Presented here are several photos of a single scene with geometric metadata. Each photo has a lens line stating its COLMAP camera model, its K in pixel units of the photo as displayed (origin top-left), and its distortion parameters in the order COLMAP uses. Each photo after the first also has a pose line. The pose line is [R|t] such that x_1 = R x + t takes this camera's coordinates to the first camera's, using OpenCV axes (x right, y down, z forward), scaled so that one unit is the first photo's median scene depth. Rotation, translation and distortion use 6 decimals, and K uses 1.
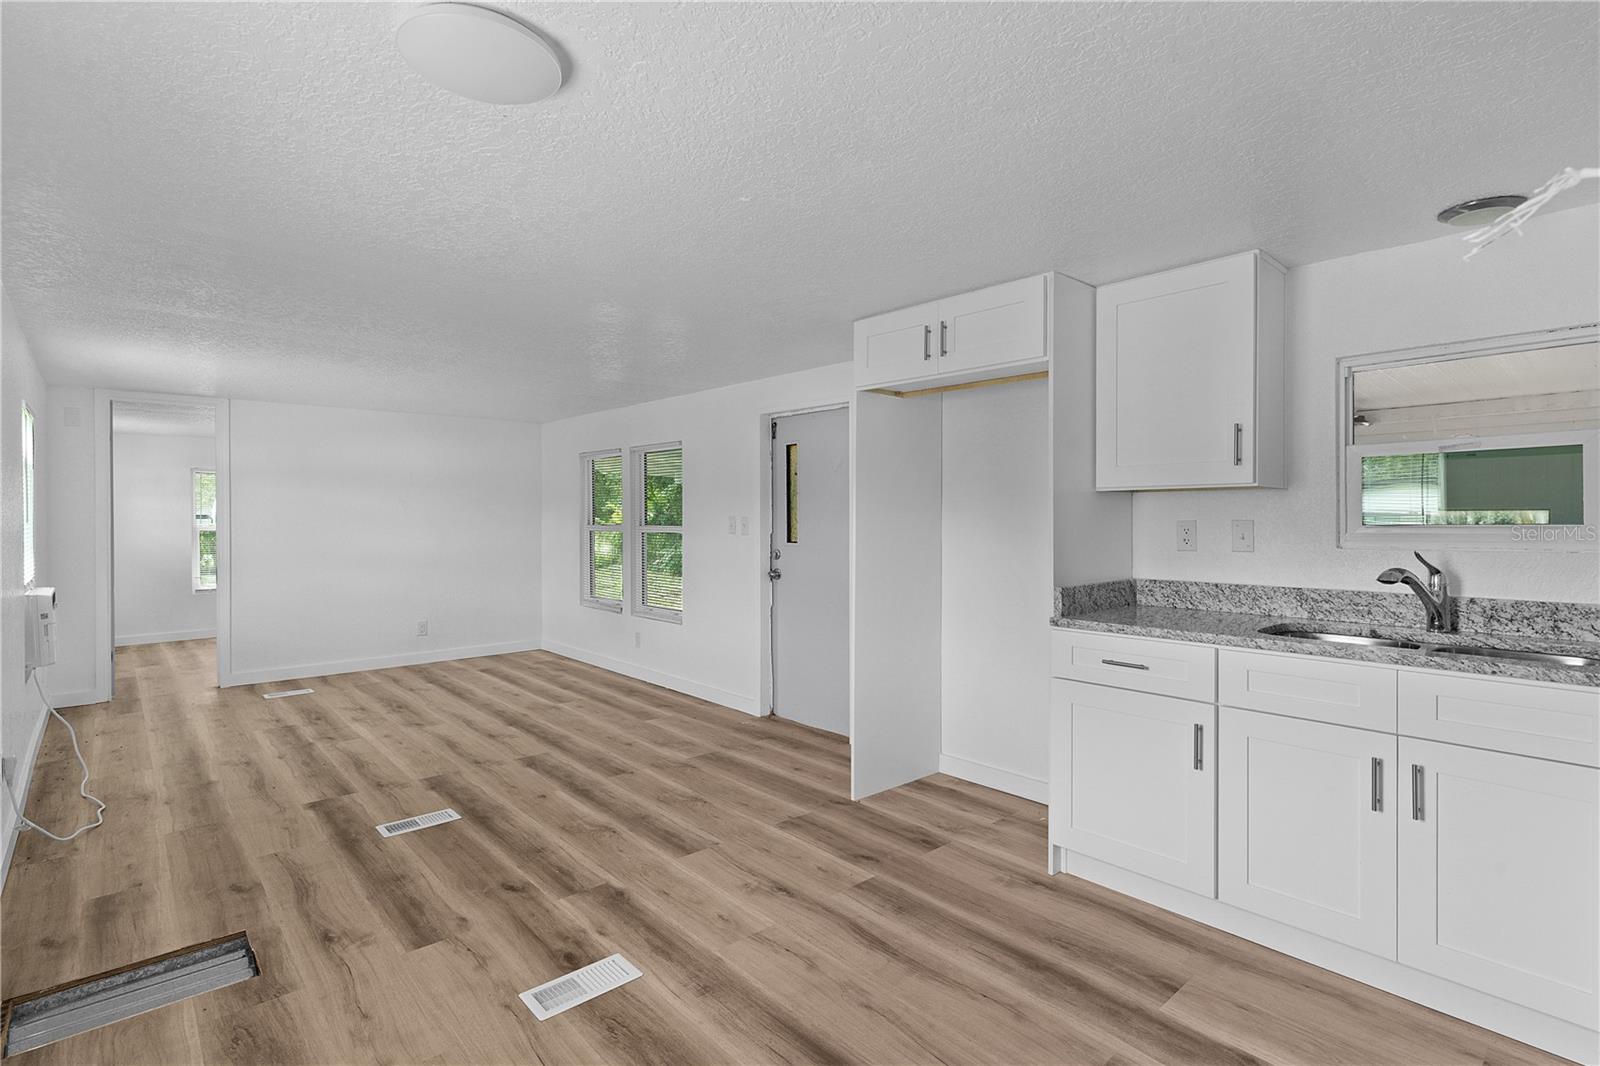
lens RADIAL K [[773.8, 0, 791.4], [0, 773.8, 521.2], [0, 0, 1]] dist [0.002943, -0.001745]
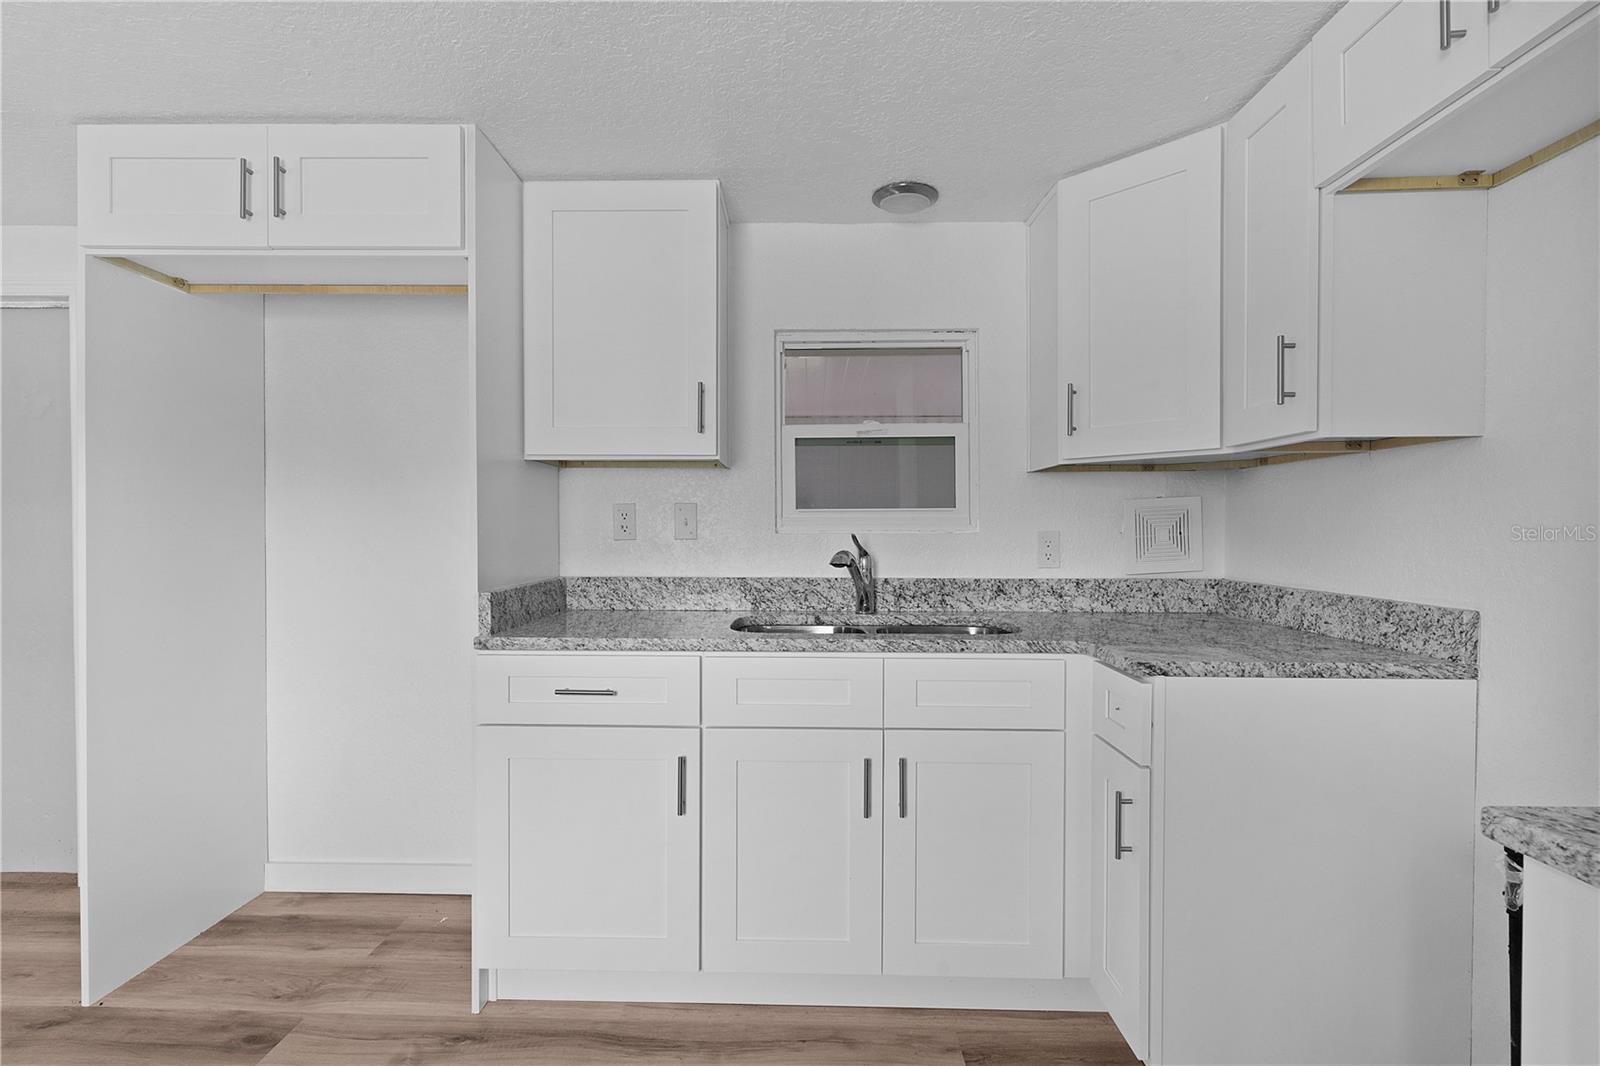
lens RADIAL K [[773.8, 0, 789.3], [0, 773.8, 541.8], [0, 0, 1]] dist [0.002943, -0.001745]
pose [[0.685437, -0.010253, 0.728060, 0.025913], [-0.001074, 0.999886, 0.015092, 0.024780], [-0.728131, -0.011127, 0.685347, 0.276231]]
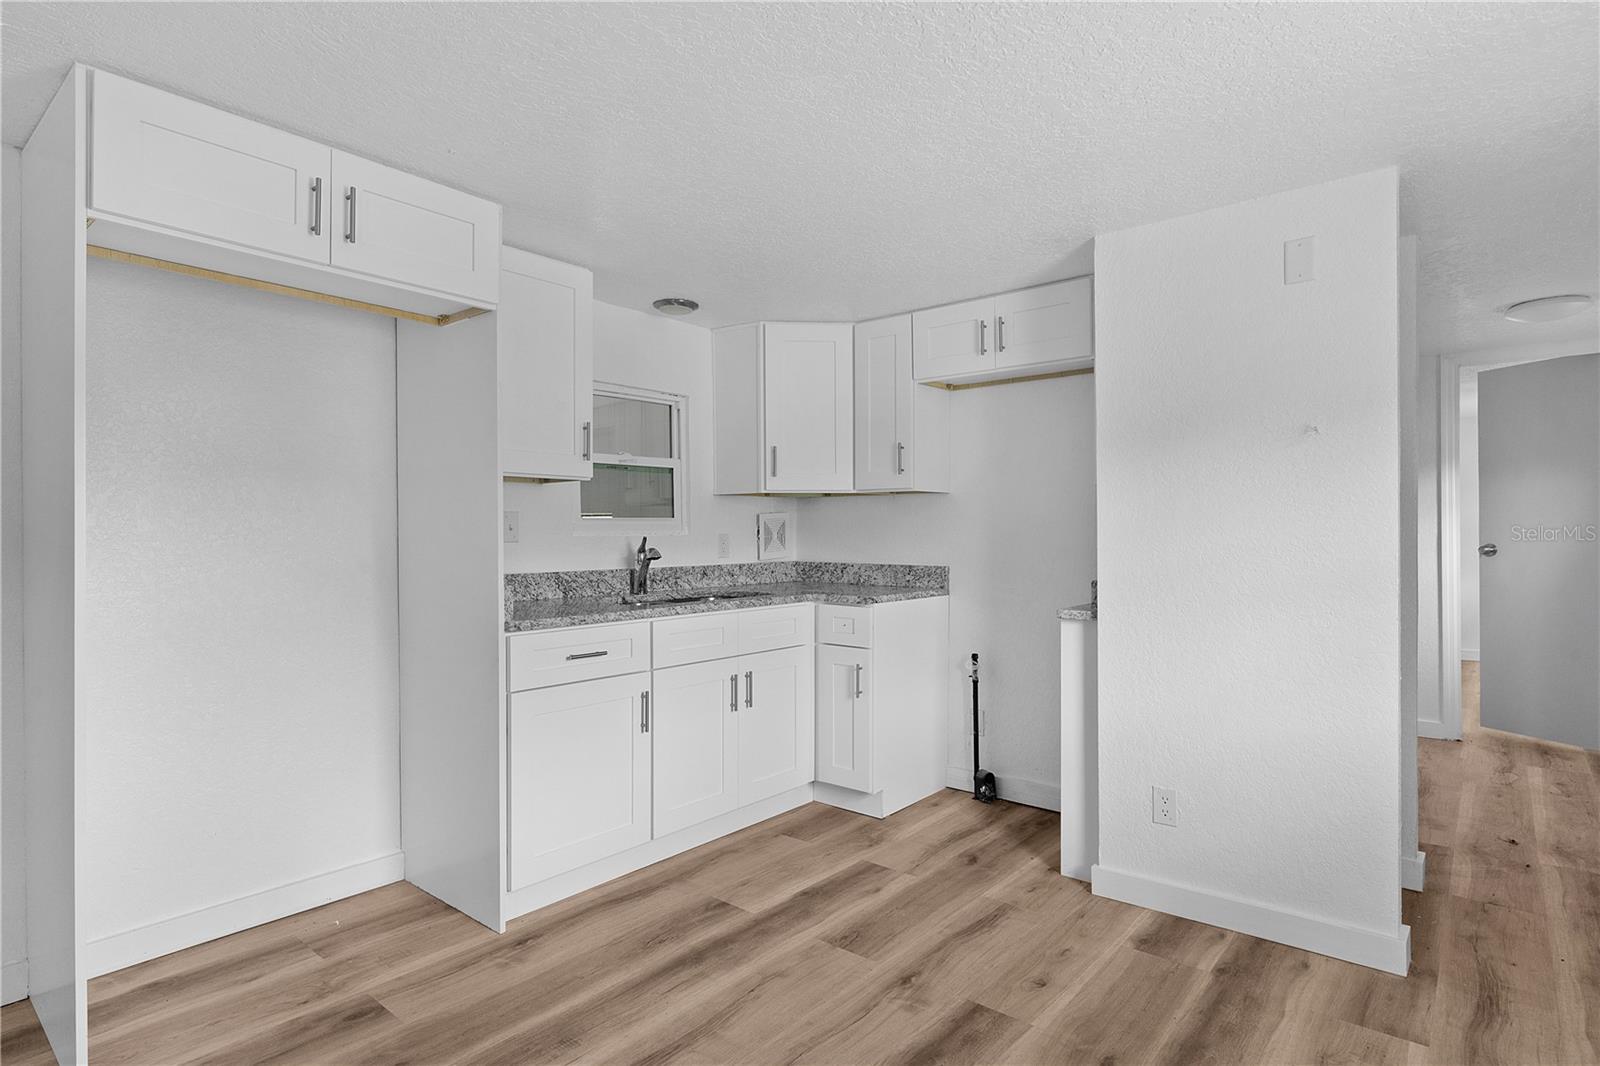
lens RADIAL K [[805.9, 0, 807.1], [0, 805.9, 540.2], [0, 0, 1]] dist [-0.010700, 0.002371]
pose [[-0.144414, -0.009872, 0.989468, -0.461411], [0.003471, 0.999939, 0.010483, 0.022976], [-0.989511, 0.004948, -0.144371, 0.659291]]
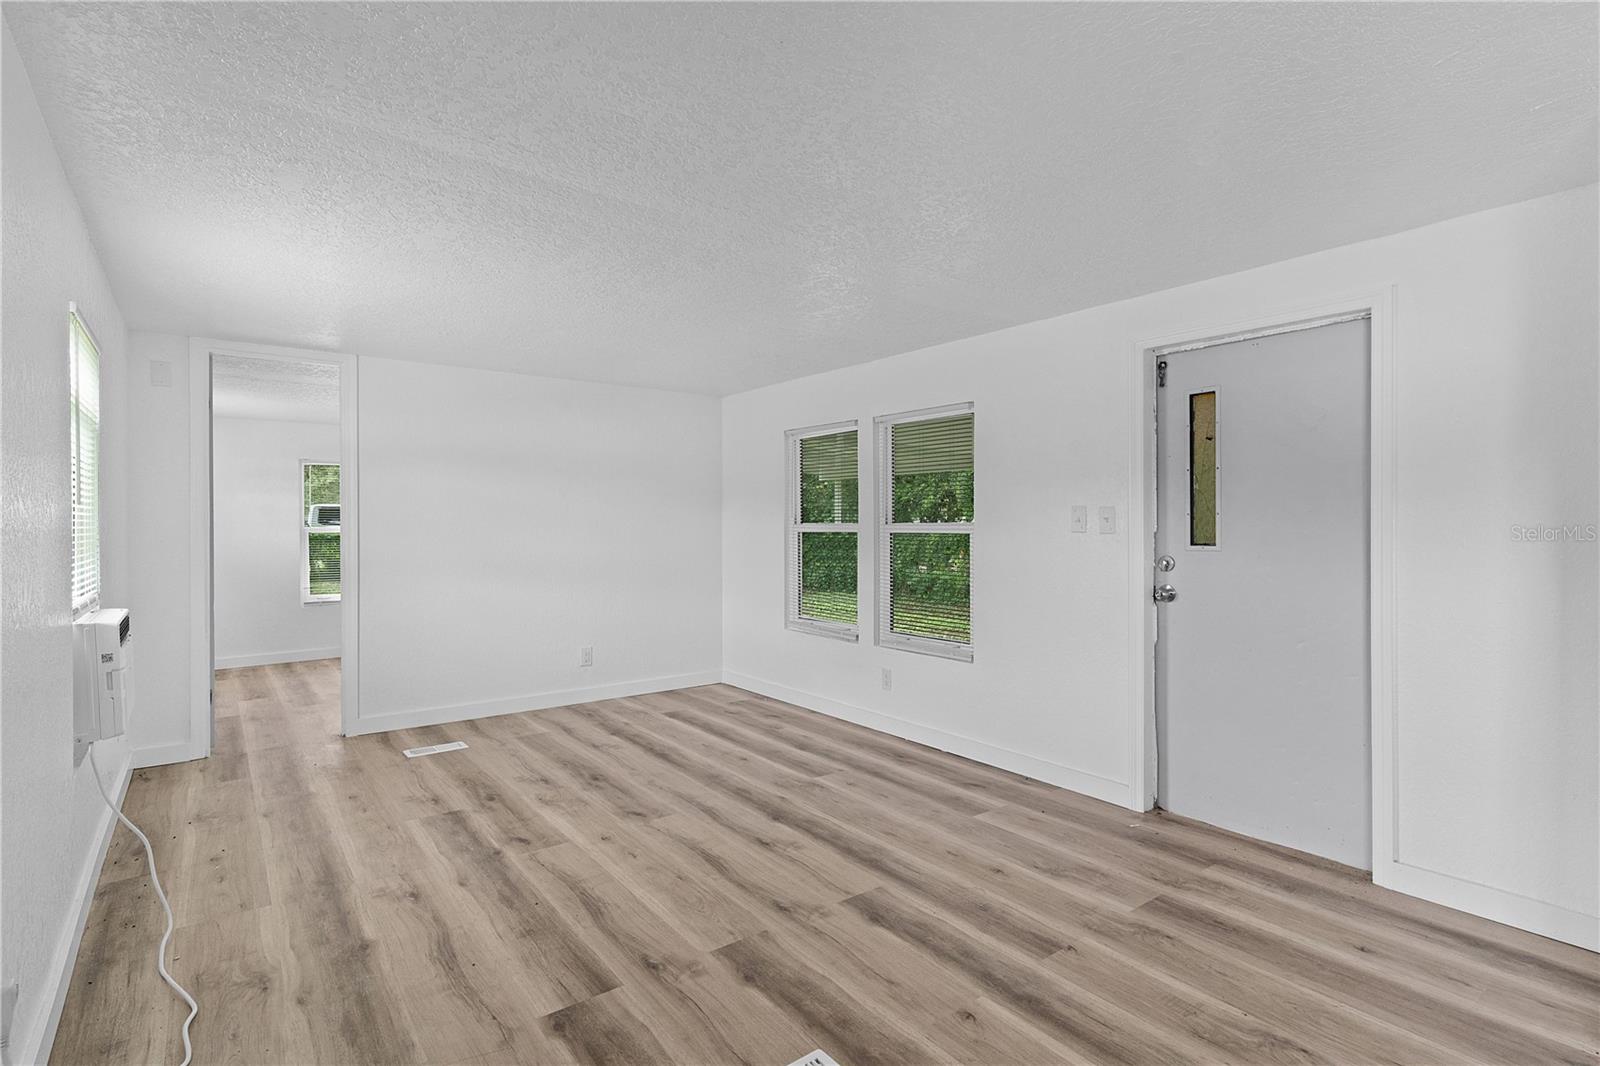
lens RADIAL K [[773.8, 0, 790.9], [0, 773.8, 530.1], [0, 0, 1]] dist [0.002943, -0.001745]
pose [[0.996955, 0.001560, -0.077961, -0.428072], [-0.001581, 0.999999, -0.000205, 0.023002], [0.077961, 0.000327, 0.996956, 0.489663]]
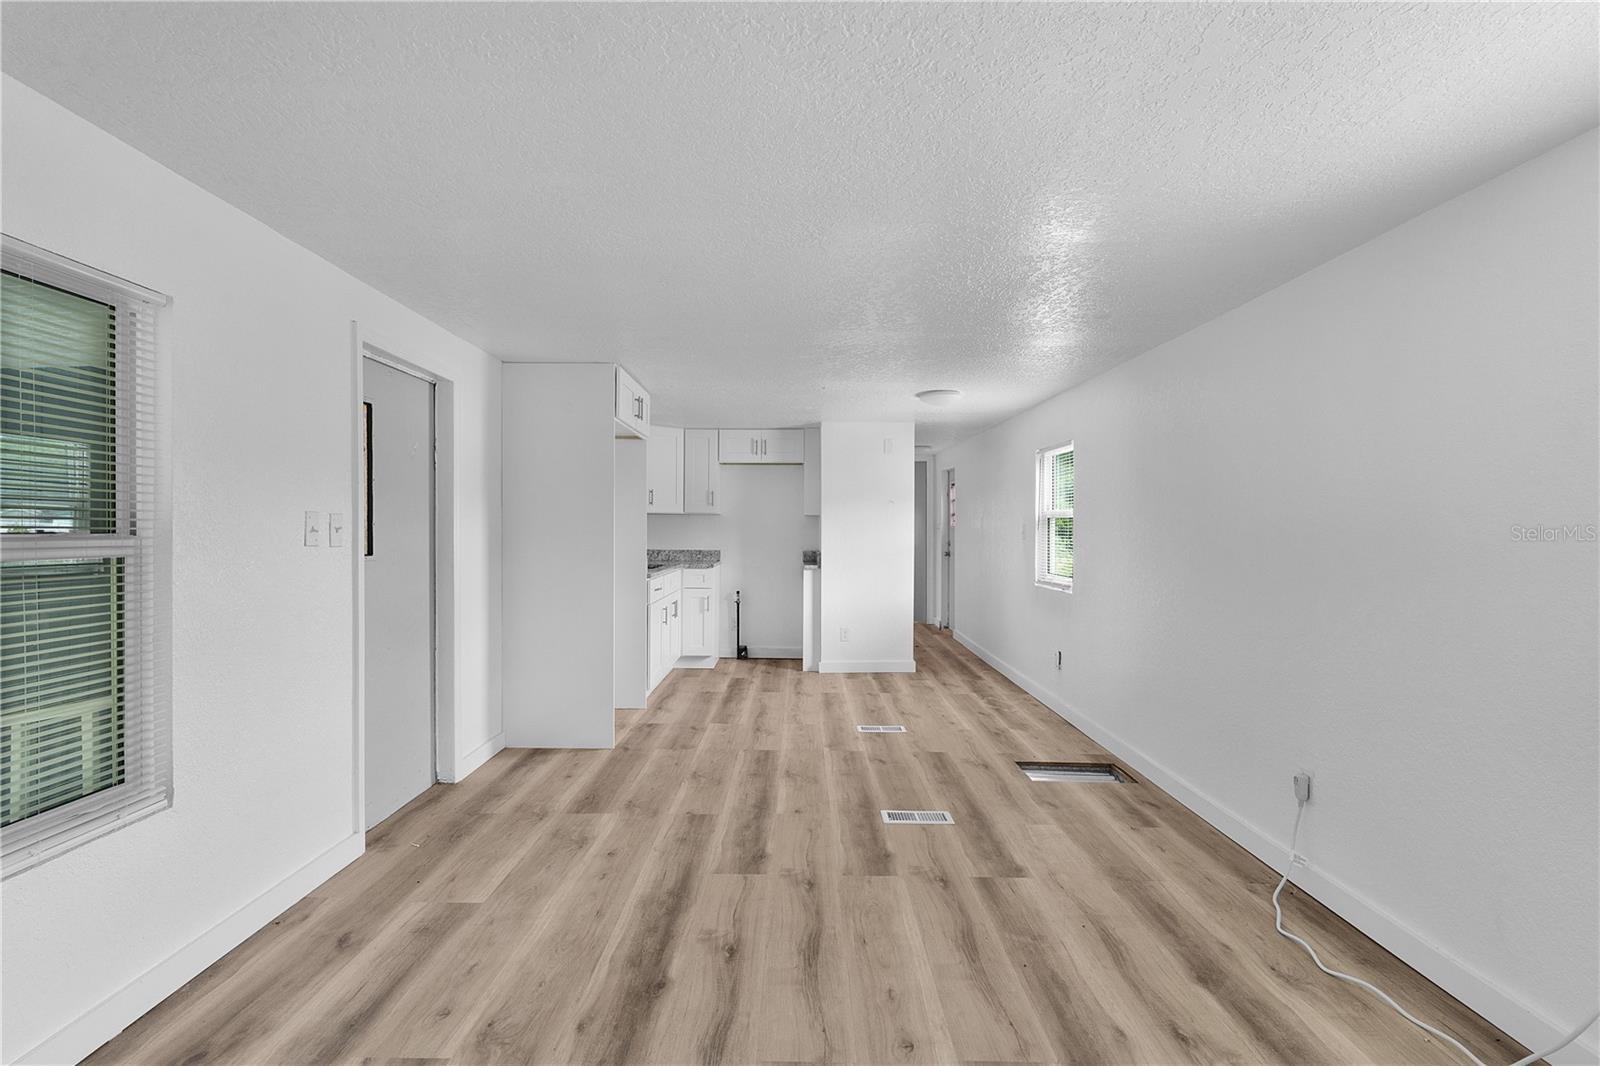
lens RADIAL K [[773.8, 0, 795.9], [0, 773.8, 521.4], [0, 0, 1]] dist [0.002943, -0.001745]
pose [[-0.745781, 0.000817, 0.666191, -1.020682], [-0.005037, 0.999964, -0.006865, 0.003609], [-0.666172, -0.008476, -0.745750, 1.831549]]
